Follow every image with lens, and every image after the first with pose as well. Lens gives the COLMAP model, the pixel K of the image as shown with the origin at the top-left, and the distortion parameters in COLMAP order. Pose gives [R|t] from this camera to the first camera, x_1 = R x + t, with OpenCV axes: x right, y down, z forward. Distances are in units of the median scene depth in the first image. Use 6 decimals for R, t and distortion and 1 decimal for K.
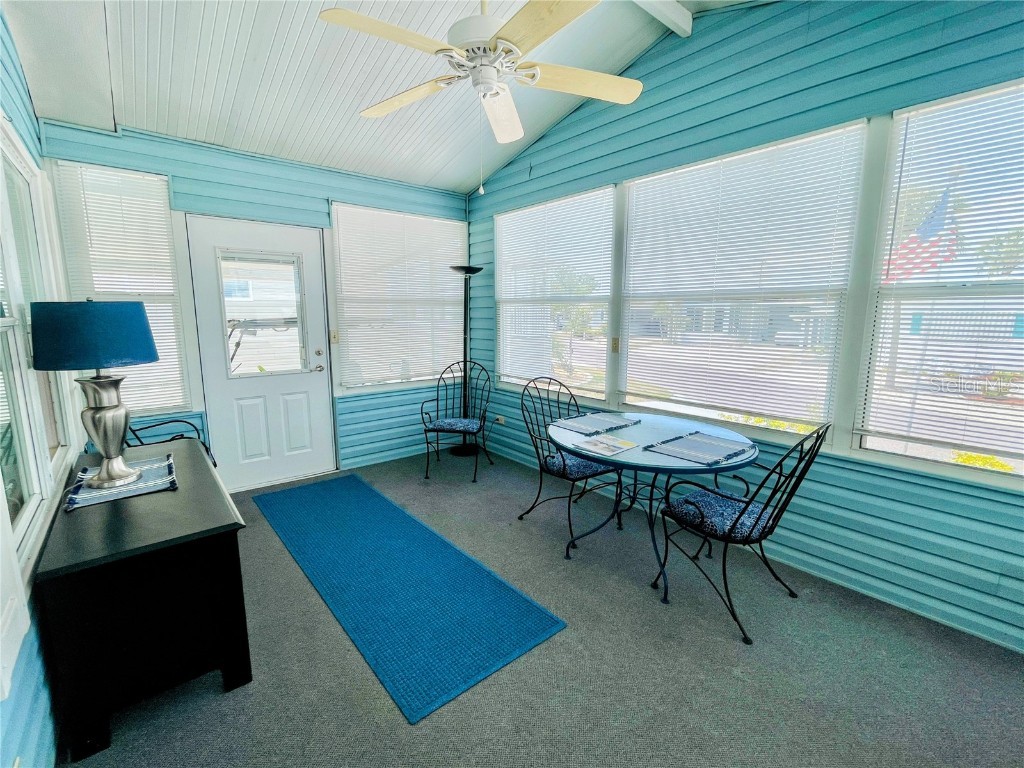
lens RADIAL K [[455.3, 0, 512.0], [0, 455.3, 384.0], [0, 0, 1]] dist [0.001104, 0.000248]
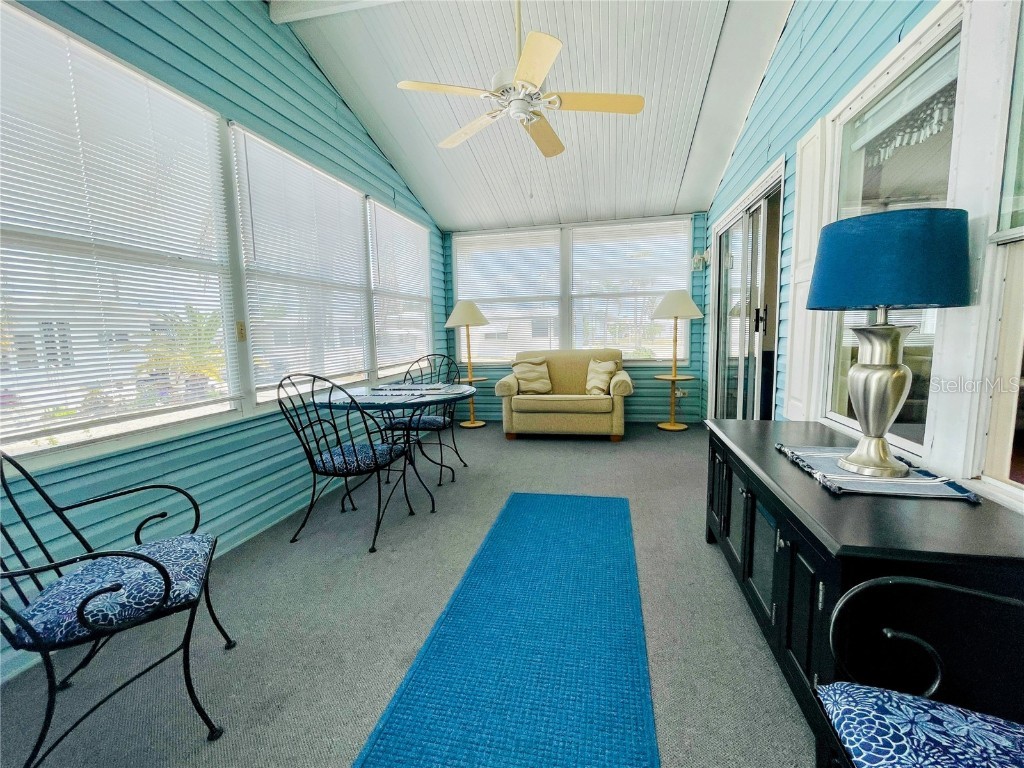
lens RADIAL K [[455.3, 0, 512.0], [0, 455.3, 384.0], [0, 0, 1]] dist [0.001104, 0.000248]
pose [[-0.611785, -0.087718, 0.786145, -0.718061], [0.142282, 0.965420, 0.218447, -0.115331], [-0.778123, 0.245497, -0.578149, 1.210360]]
